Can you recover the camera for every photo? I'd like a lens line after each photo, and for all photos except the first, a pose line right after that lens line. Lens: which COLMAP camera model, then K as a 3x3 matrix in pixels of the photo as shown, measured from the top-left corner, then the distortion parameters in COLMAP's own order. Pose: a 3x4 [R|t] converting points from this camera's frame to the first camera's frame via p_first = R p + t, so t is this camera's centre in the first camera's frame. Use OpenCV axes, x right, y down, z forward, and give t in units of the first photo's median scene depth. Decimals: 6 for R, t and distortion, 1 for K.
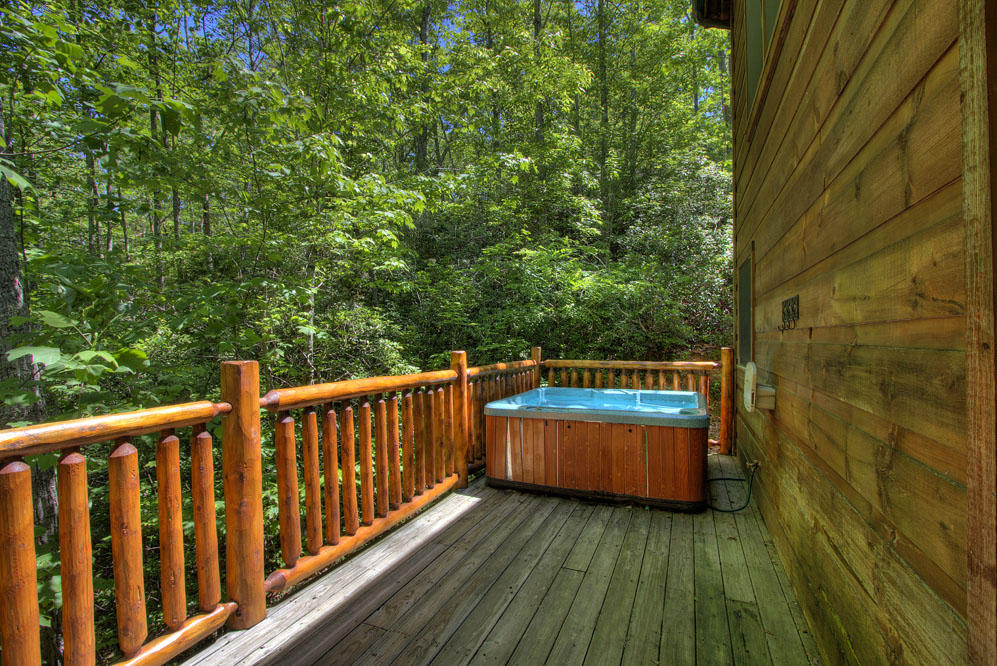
lens RADIAL K [[453.4, 0, 497.2], [0, 453.4, 336.6], [0, 0, 1]] dist [-0.022583, 0.005169]
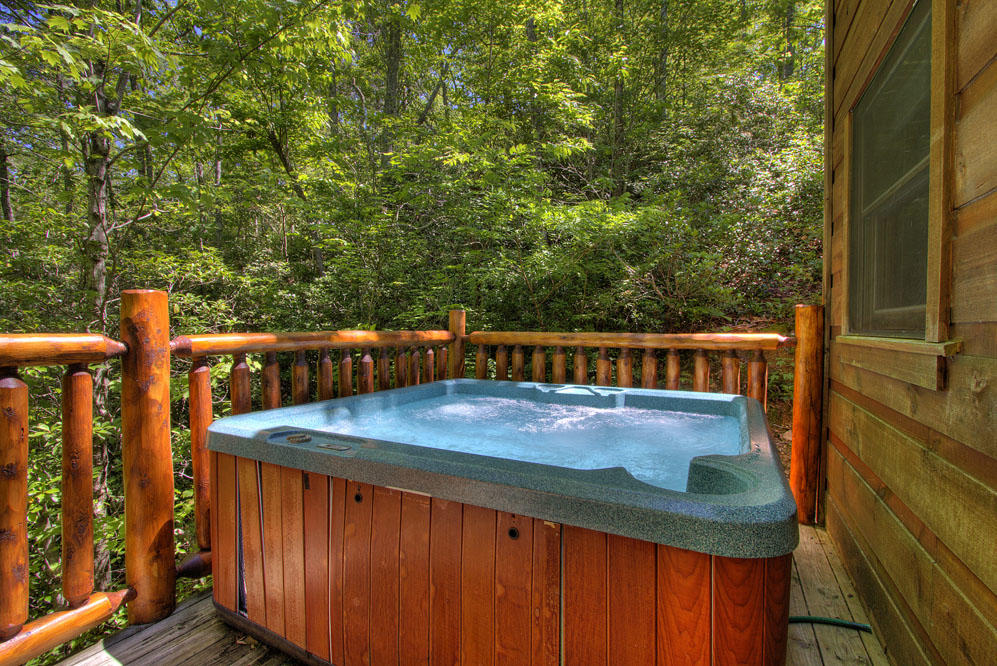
lens RADIAL K [[453.4, 0, 497.2], [0, 453.4, 336.6], [0, 0, 1]] dist [-0.022583, 0.005169]
pose [[0.997007, 0.007266, -0.076969, 0.210028], [-0.005338, 0.999667, 0.025234, 0.048196], [0.077127, -0.024747, 0.996714, 0.484827]]
